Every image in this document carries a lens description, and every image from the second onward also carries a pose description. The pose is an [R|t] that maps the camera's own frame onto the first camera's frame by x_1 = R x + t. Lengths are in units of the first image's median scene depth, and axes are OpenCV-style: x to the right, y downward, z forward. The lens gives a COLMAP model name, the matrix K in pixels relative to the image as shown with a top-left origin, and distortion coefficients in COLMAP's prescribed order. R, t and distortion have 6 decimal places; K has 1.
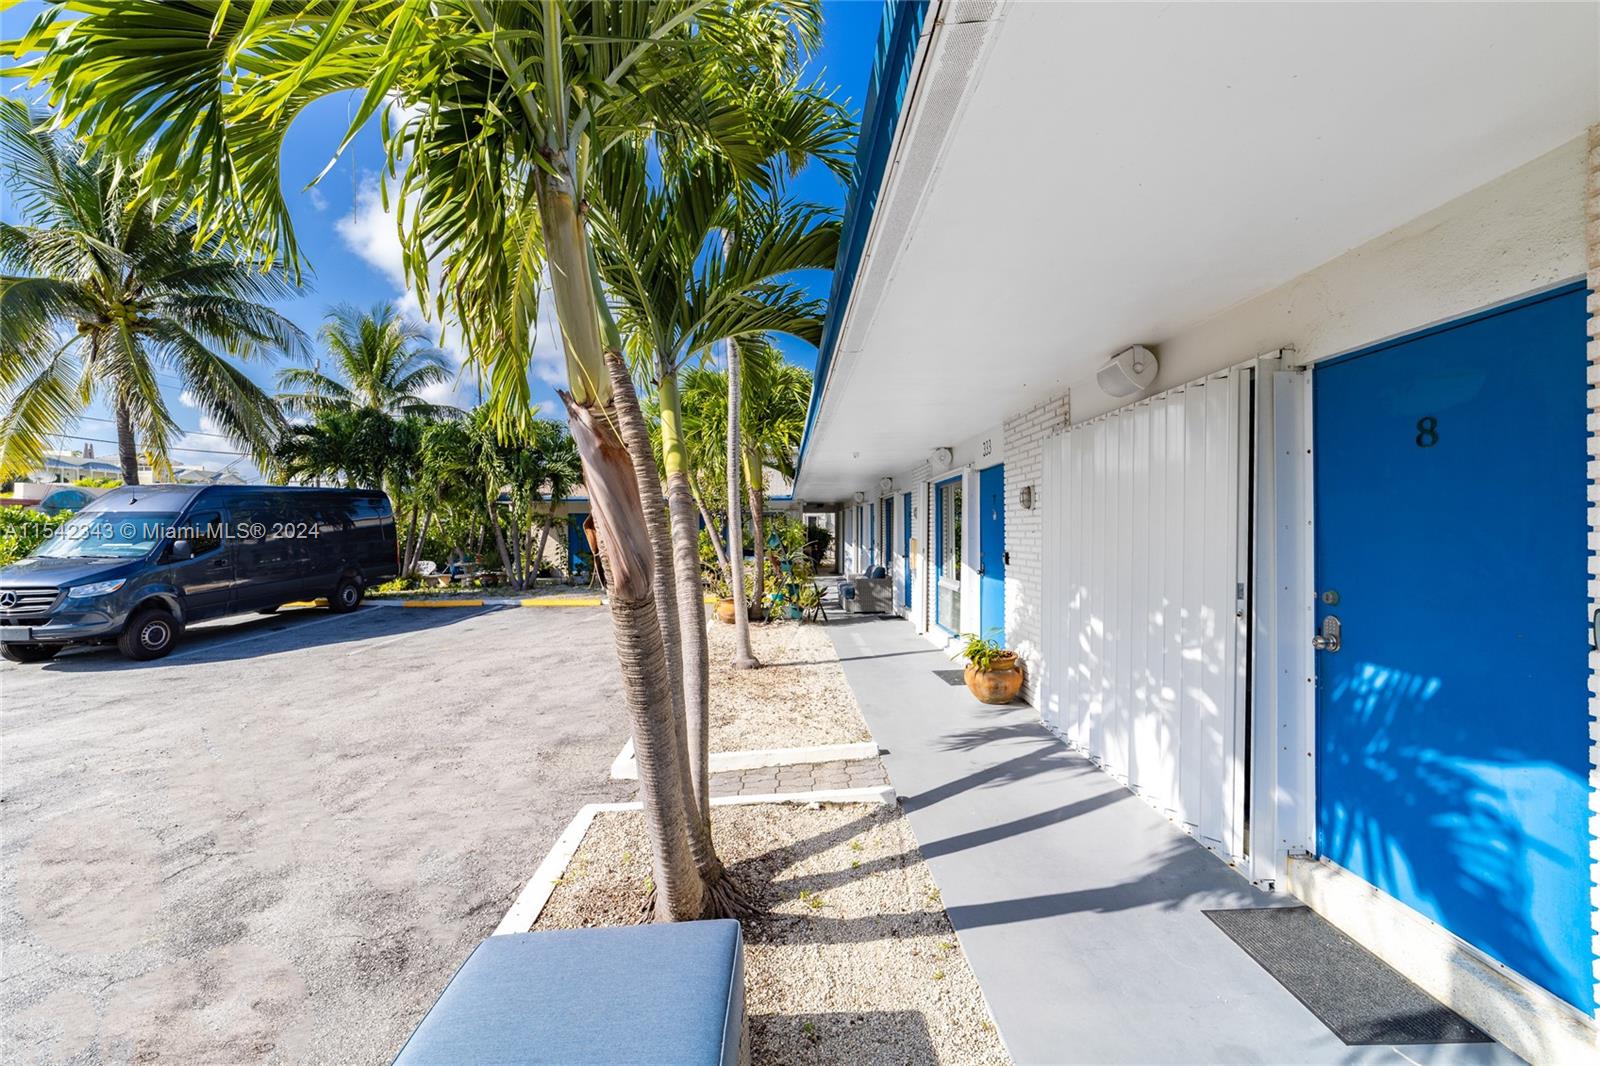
lens RADIAL K [[661.2, 0, 803.1], [0, 661.2, 512.4], [0, 0, 1]] dist [-0.010055, 0.000045]
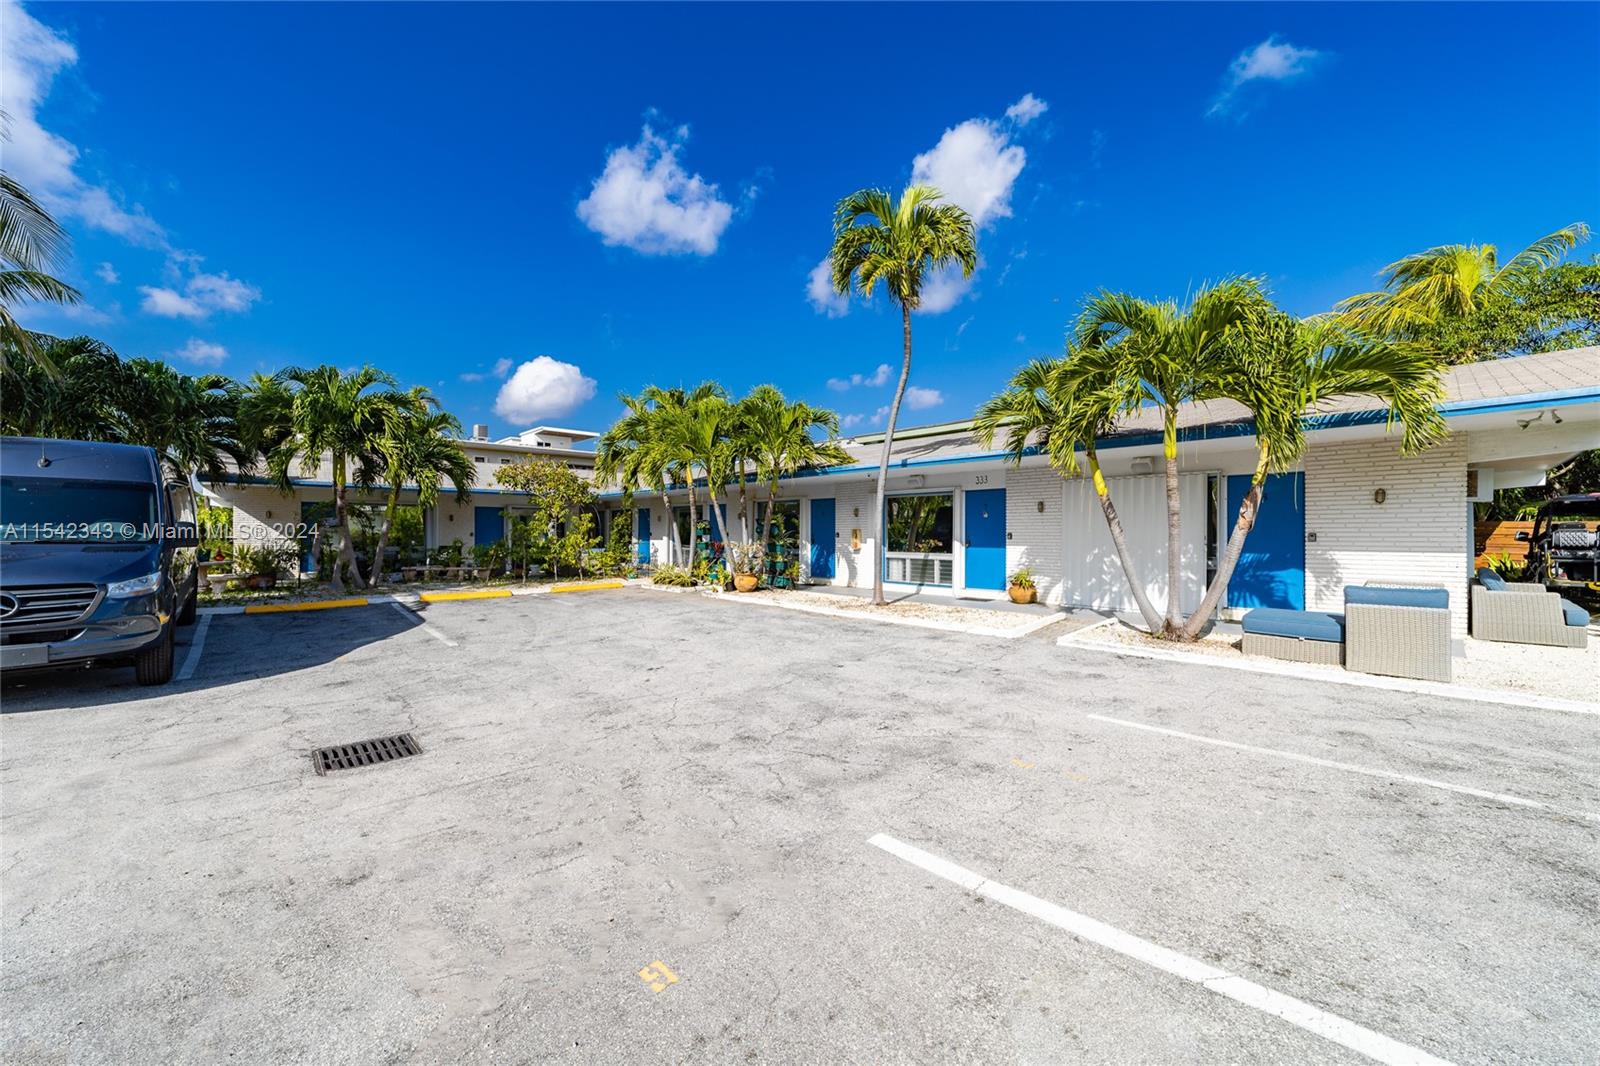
lens RADIAL K [[604.5, 0, 804.6], [0, 604.5, 533.6], [0, 0, 1]] dist [-0.014255, 0.007483]
pose [[0.746072, 0.007803, 0.665820, -1.373835], [-0.023860, 0.999602, 0.015021, 0.045984], [-0.665438, -0.027093, 0.745961, 0.026552]]
